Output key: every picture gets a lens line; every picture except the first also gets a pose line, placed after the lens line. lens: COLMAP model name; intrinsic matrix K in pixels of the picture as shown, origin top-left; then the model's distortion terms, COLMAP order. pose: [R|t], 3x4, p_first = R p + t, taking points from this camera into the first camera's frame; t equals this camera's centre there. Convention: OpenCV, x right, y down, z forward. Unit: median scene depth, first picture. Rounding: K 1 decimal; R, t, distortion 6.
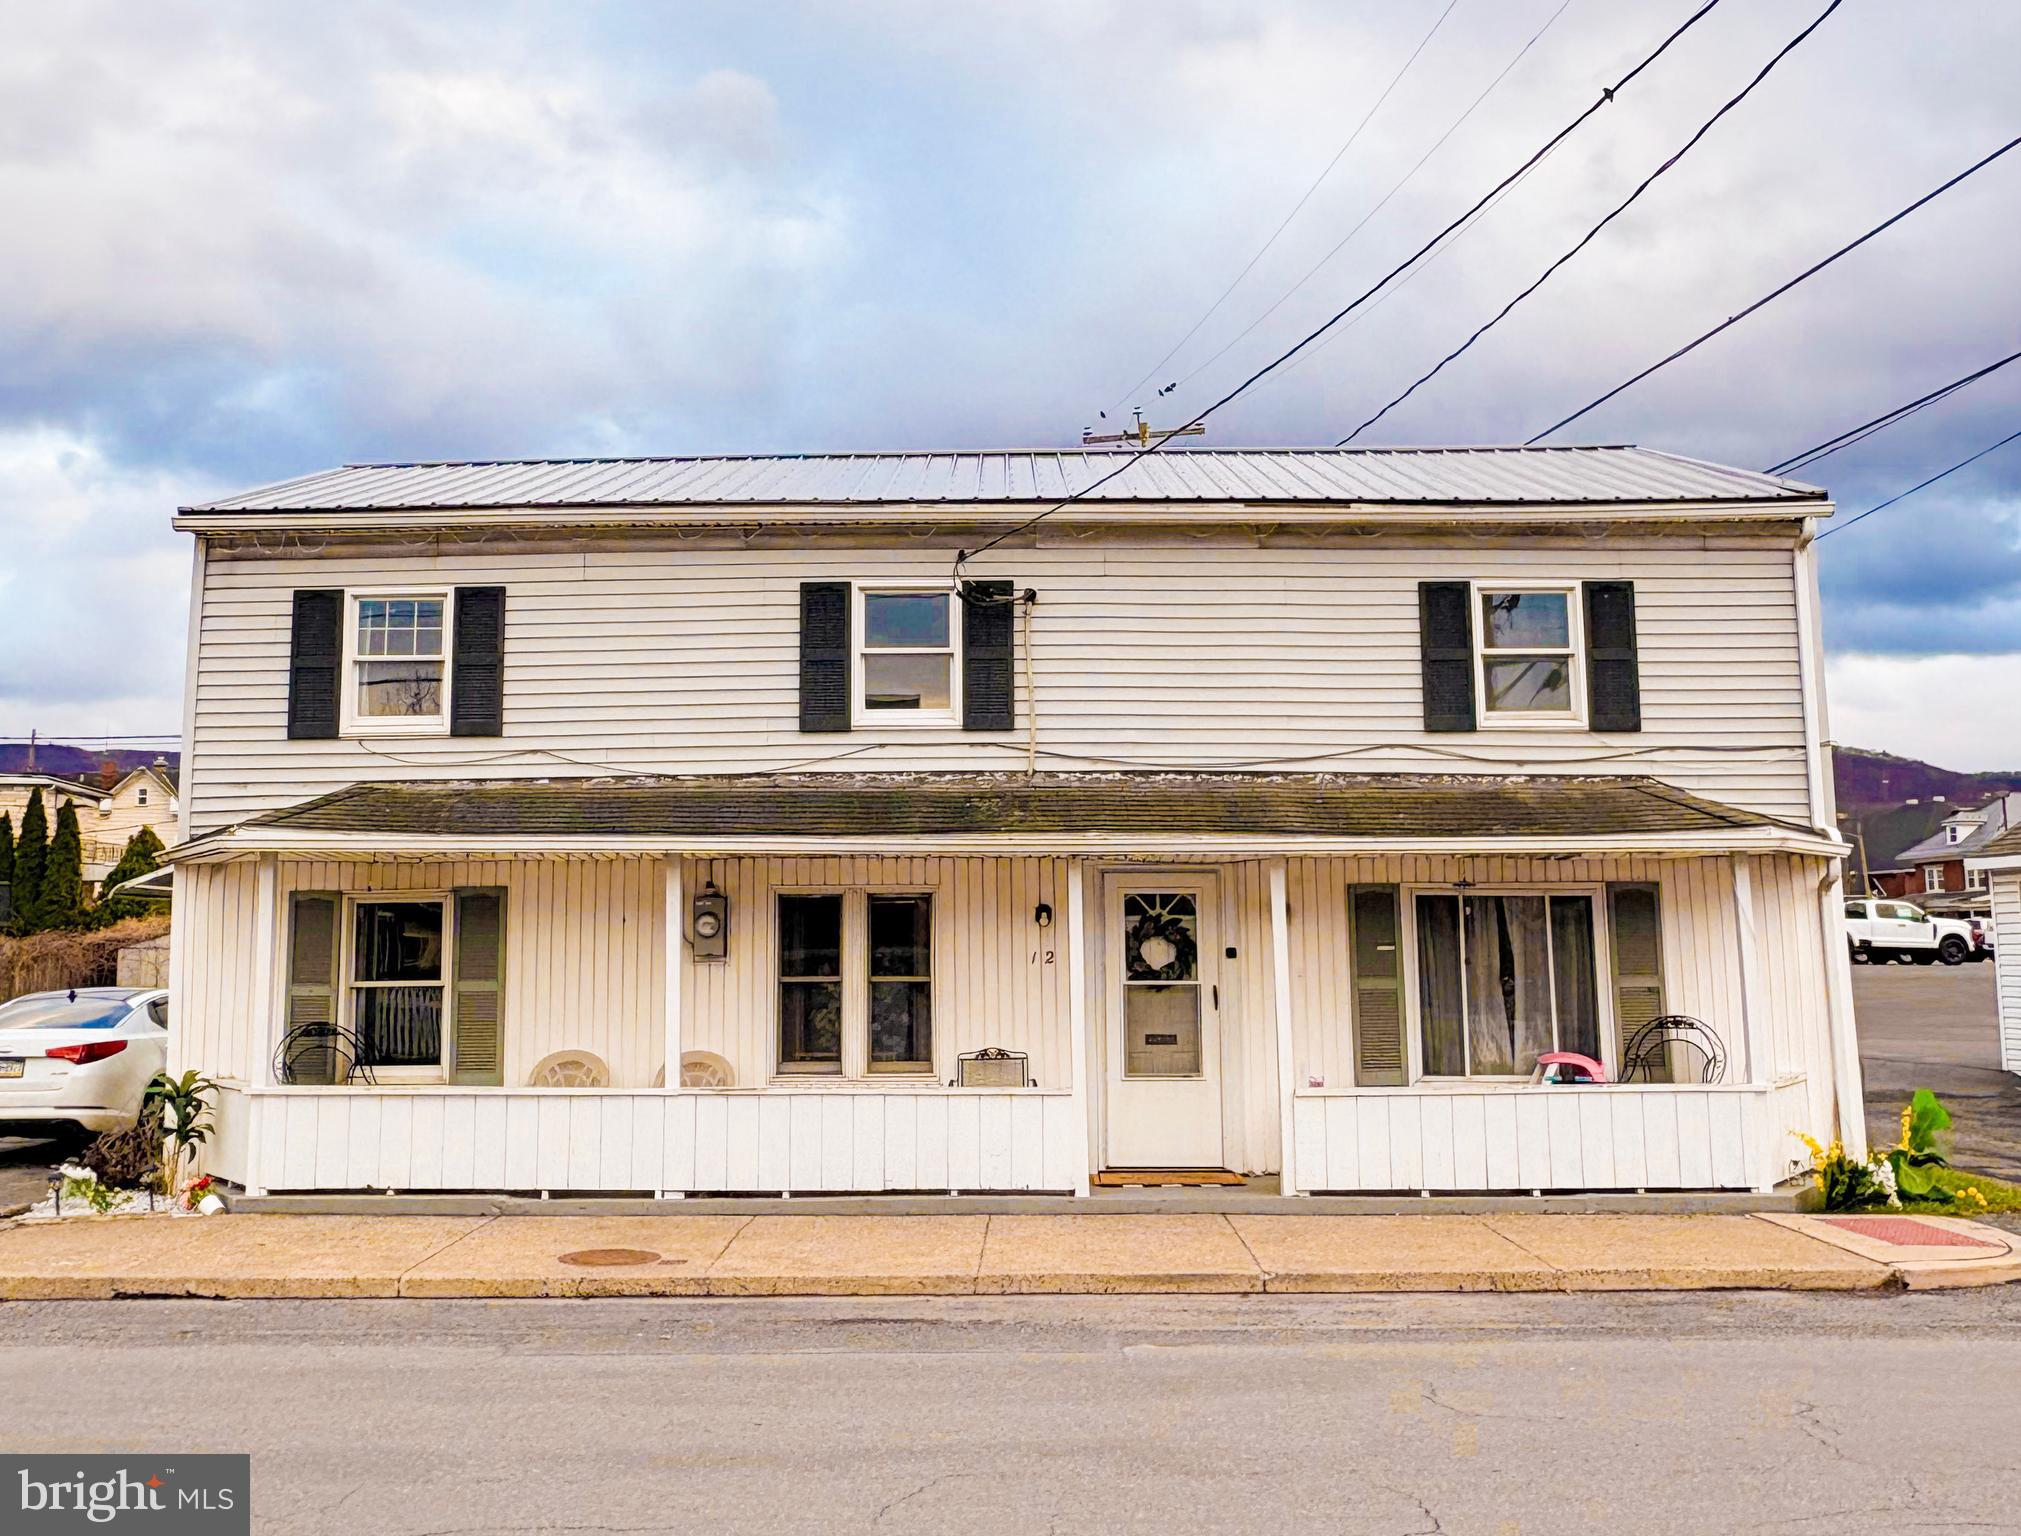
lens RADIAL K [[1901.4, 0, 961.6], [0, 1901.4, 654.2], [0, 0, 1]] dist [-0.002817, 0.000000]
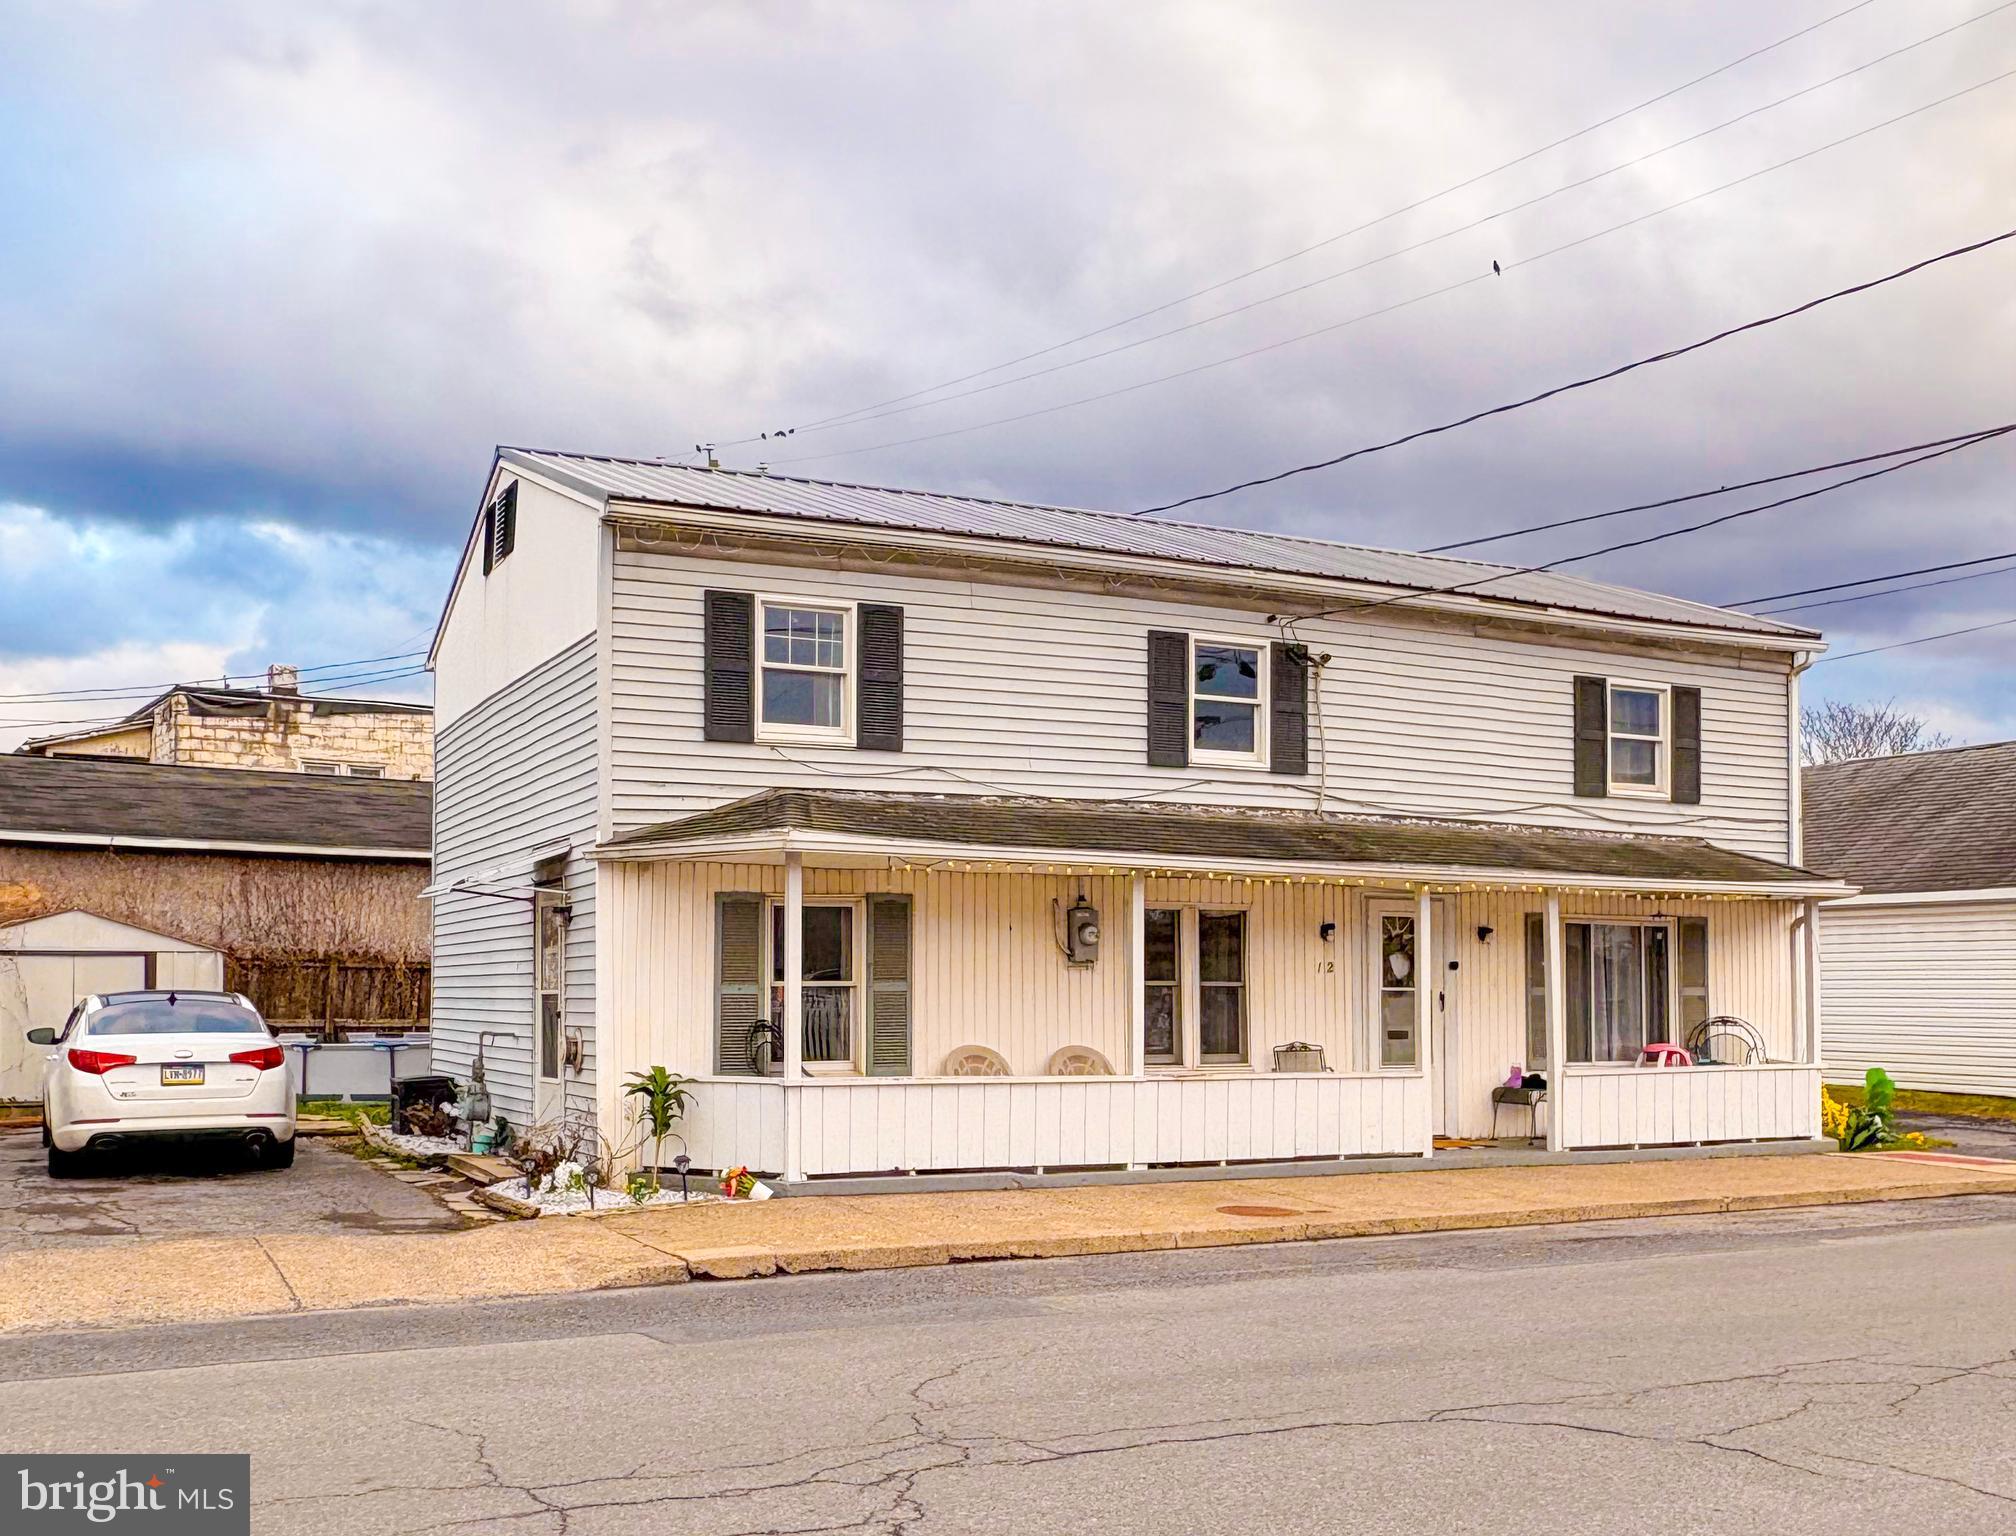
lens RADIAL K [[1896.7, 0, 909.4], [0, 1896.7, 911.3], [0, 0, 1]] dist [-0.002817, 0.000000]
pose [[0.898969, 0.027292, 0.437162, -0.705791], [-0.078493, 0.991938, 0.099485, 0.026647], [-0.430922, -0.123748, 0.893864, 0.053795]]
